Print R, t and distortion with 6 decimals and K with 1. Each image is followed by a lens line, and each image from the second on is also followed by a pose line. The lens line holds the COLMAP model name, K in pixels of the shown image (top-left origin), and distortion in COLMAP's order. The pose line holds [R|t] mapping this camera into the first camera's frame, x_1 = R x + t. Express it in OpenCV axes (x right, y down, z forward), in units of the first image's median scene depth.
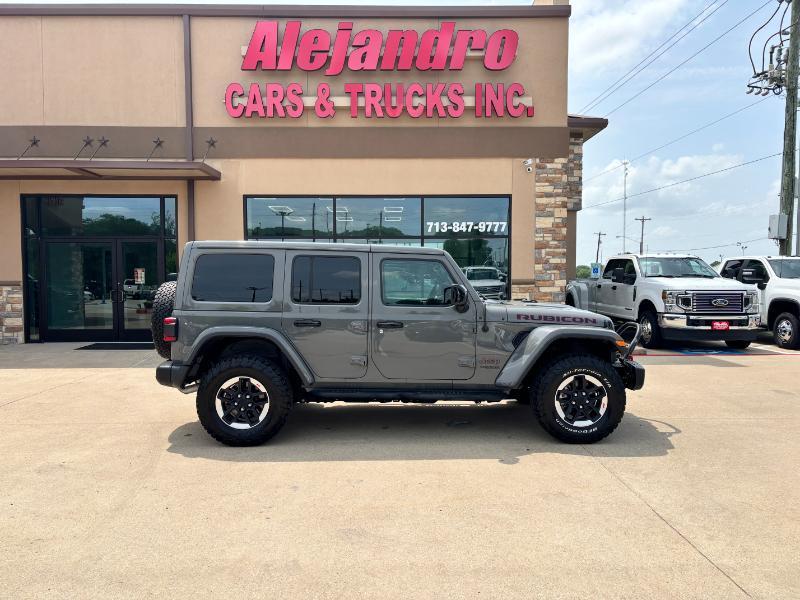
lens RADIAL K [[606.1, 0, 399.6], [0, 606.1, 300.8], [0, 0, 1]] dist [0.031736, -0.004739]
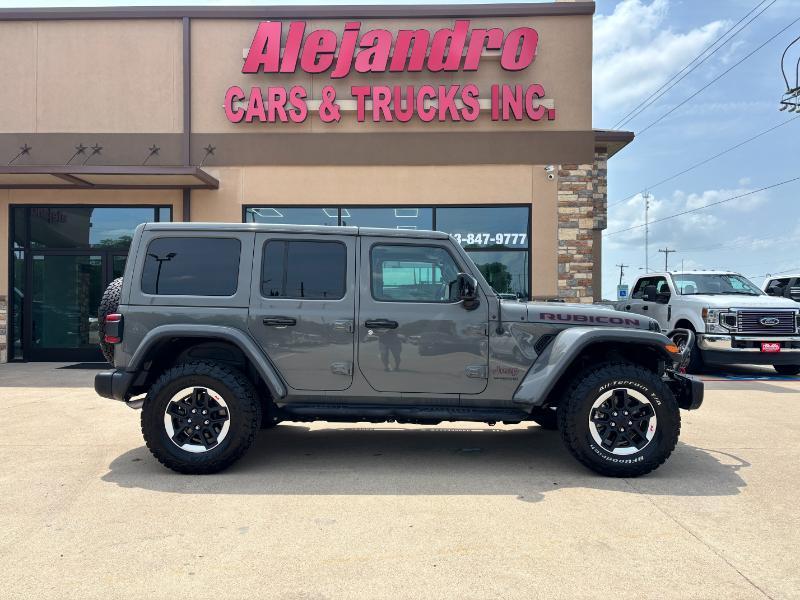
lens RADIAL K [[606.4, 0, 396.6], [0, 606.4, 300.5], [0, 0, 1]] dist [0.026579, -0.004357]
pose [[0.999310, 0.003920, -0.036946, 0.015668], [-0.005969, 0.998440, -0.055510, 0.023992], [0.036671, 0.055692, 0.997774, 0.087784]]
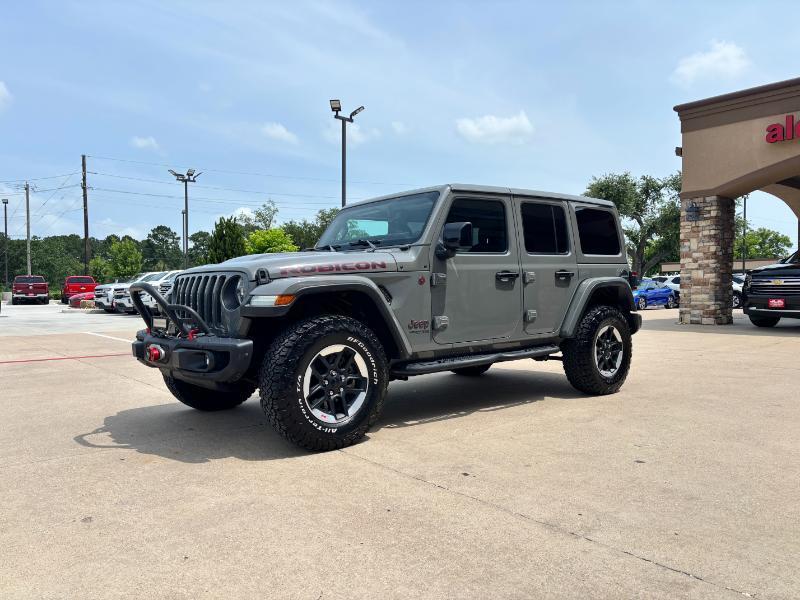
lens RADIAL K [[610.2, 0, 399.9], [0, 610.2, 310.0], [0, 0, 1]] dist [0.032710, -0.001146]
pose [[-0.776506, 0.026317, -0.629561, 0.299941], [-0.021395, 0.997450, 0.068085, 0.008474], [0.629747, 0.066338, -0.773962, 0.862542]]
